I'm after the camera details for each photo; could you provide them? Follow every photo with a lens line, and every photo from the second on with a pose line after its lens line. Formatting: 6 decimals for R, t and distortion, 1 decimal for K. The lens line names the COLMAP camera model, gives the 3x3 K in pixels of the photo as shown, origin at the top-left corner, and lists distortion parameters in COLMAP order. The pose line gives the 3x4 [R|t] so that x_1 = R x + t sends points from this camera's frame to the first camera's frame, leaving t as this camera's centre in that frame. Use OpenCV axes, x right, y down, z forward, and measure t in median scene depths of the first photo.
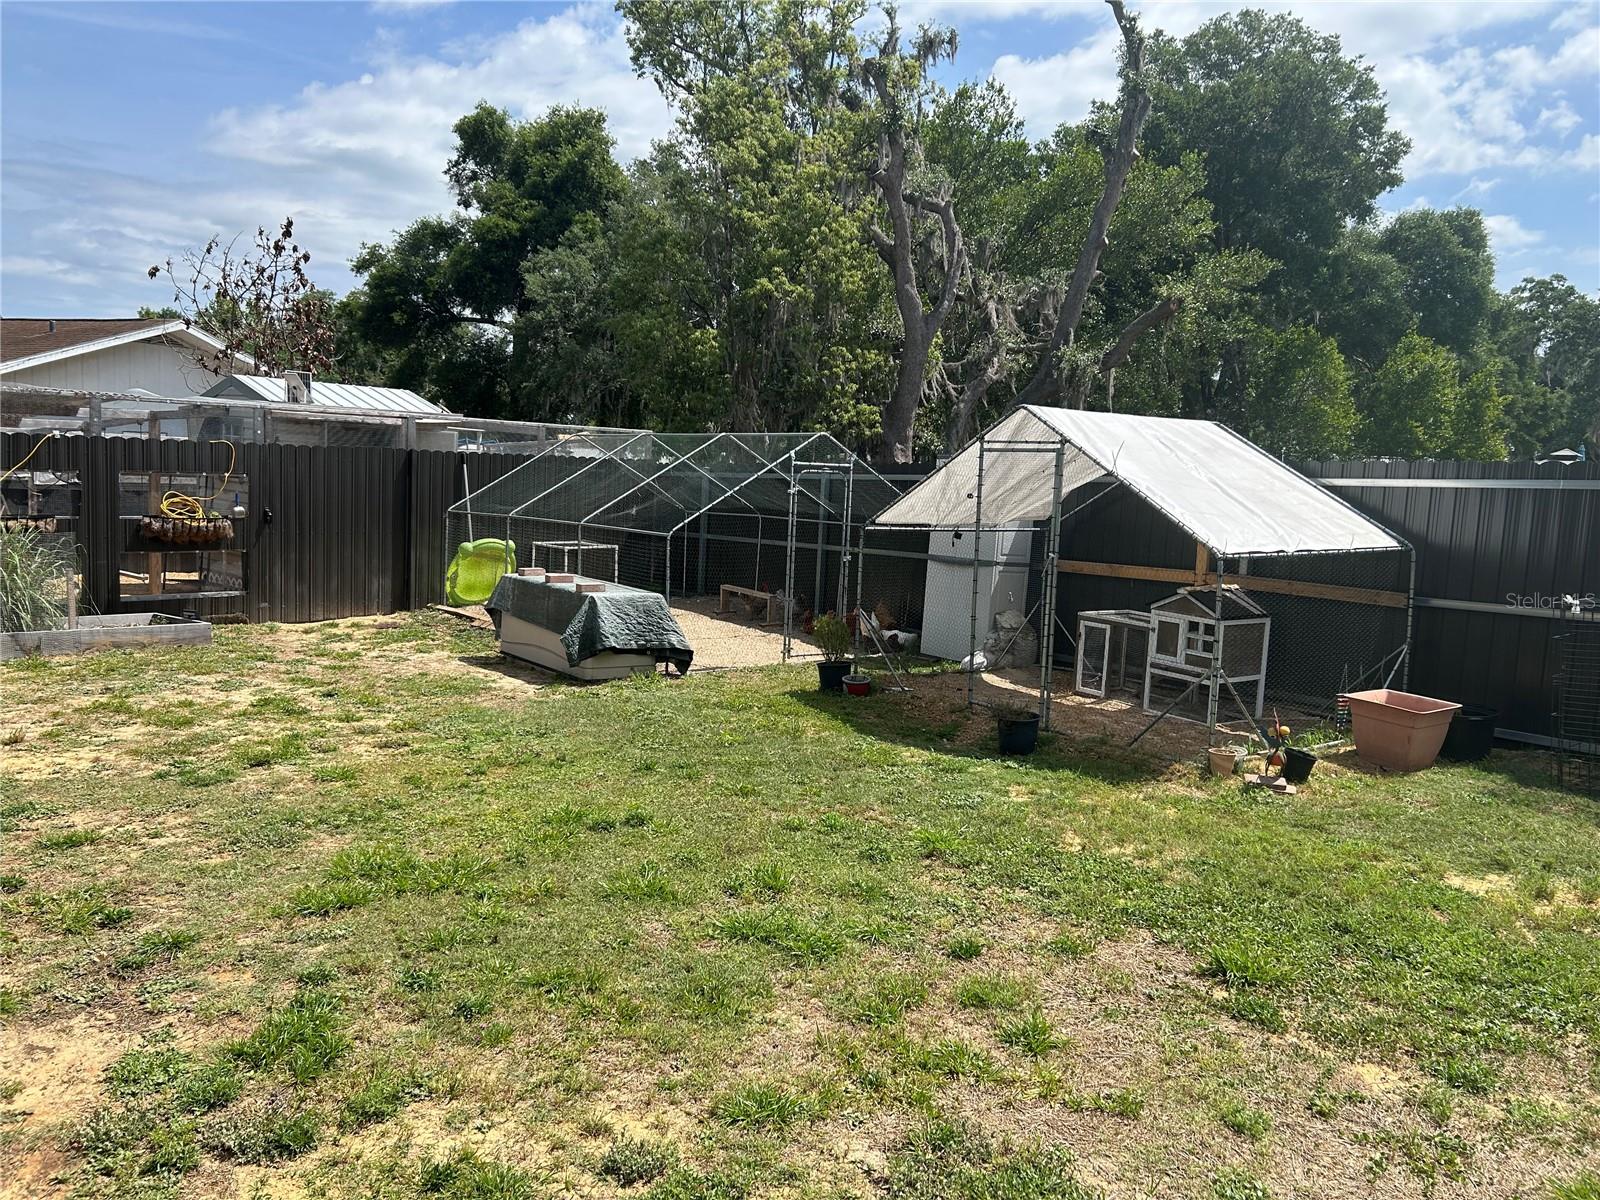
lens RADIAL K [[1201.6, 0, 805.3], [0, 1201.6, 609.2], [0, 0, 1]] dist [0.046359, -0.042291]
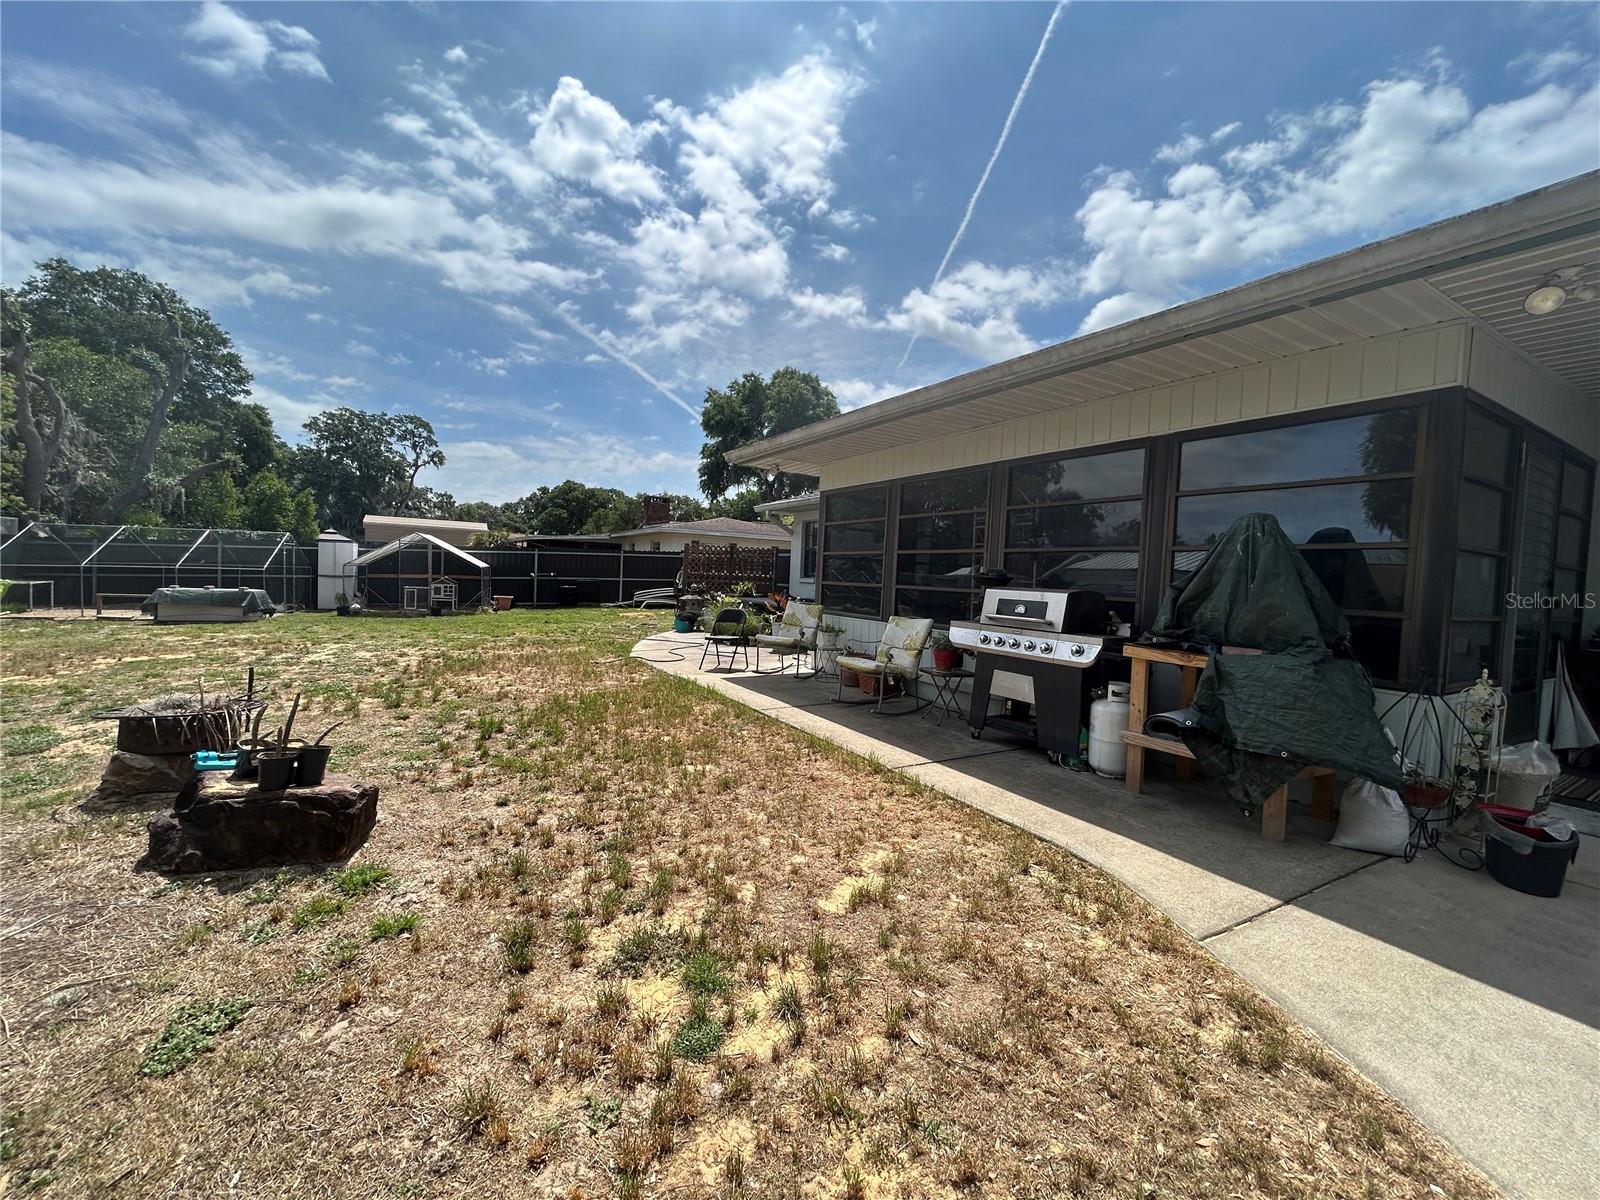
lens RADIAL K [[643.9, 0, 800.0], [0, 643.9, 600.0], [0, 0, 1]] dist [-0.007883, 0.002603]
pose [[0.284214, -0.075878, 0.955753, -0.363728], [0.085973, 0.994864, 0.053417, 0.011391], [-0.954898, 0.066987, 0.289278, -0.196296]]
